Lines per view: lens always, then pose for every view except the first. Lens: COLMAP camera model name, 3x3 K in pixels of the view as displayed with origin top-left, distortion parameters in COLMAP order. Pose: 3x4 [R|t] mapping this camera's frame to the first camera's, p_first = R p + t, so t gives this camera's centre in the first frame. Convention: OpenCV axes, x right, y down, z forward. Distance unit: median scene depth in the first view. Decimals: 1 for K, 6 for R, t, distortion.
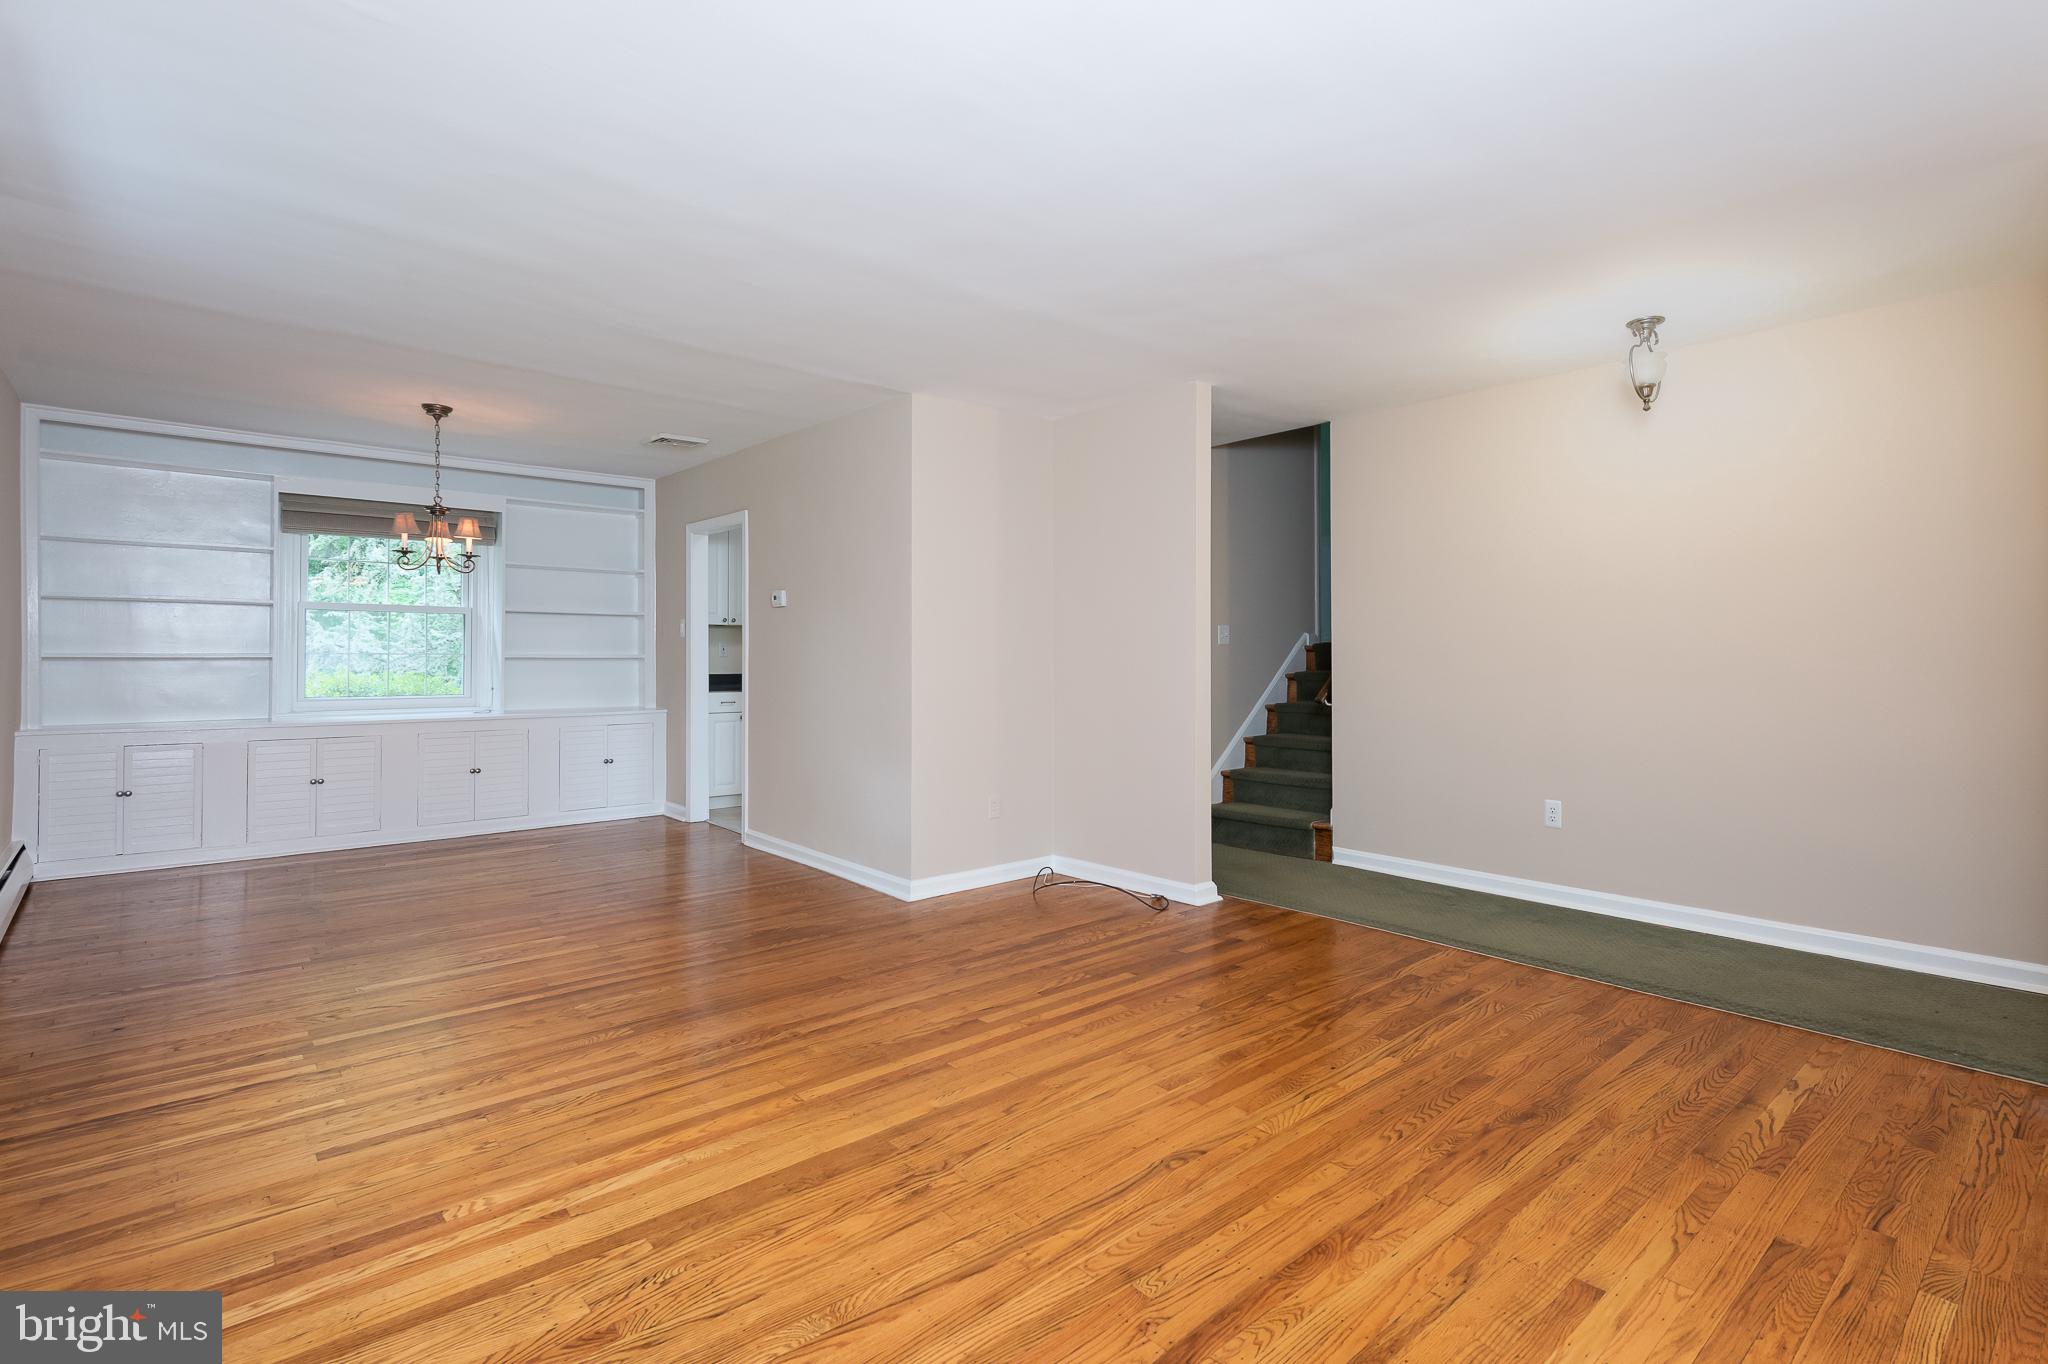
lens RADIAL K [[963.9, 0, 976.5], [0, 963.9, 675.0], [0, 0, 1]] dist [0.055923, -0.023616]
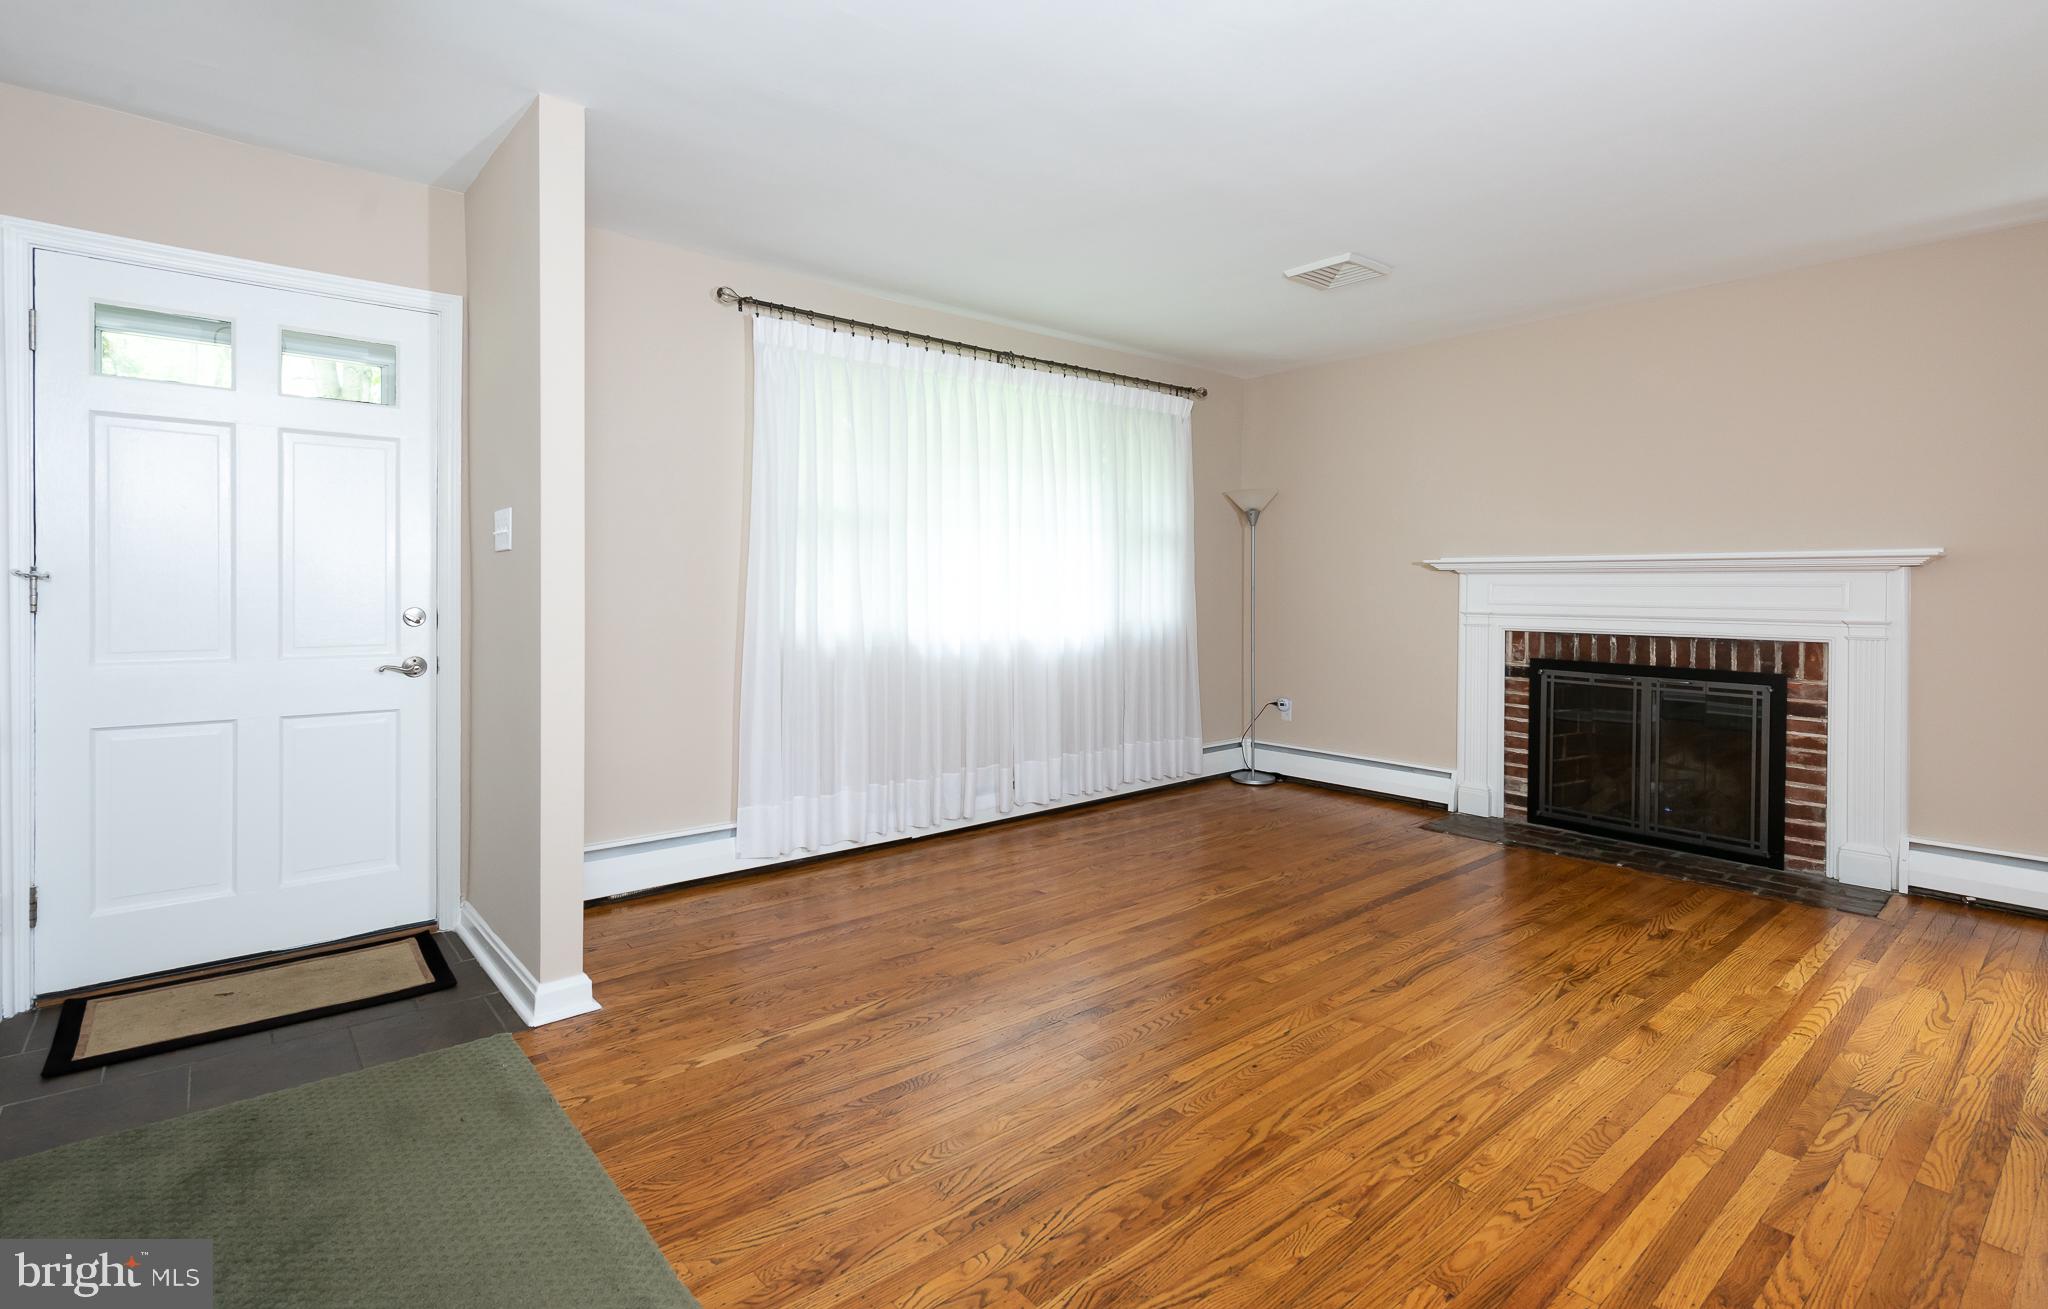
lens RADIAL K [[915.7, 0, 1001.7], [0, 915.7, 594.1], [0, 0, 1]] dist [0.031529, -0.012540]
pose [[-0.999948, -0.005941, -0.008282, 0.521430], [-0.006201, 0.999478, 0.031721, -0.030353], [0.008090, 0.031770, -0.999462, 1.571848]]
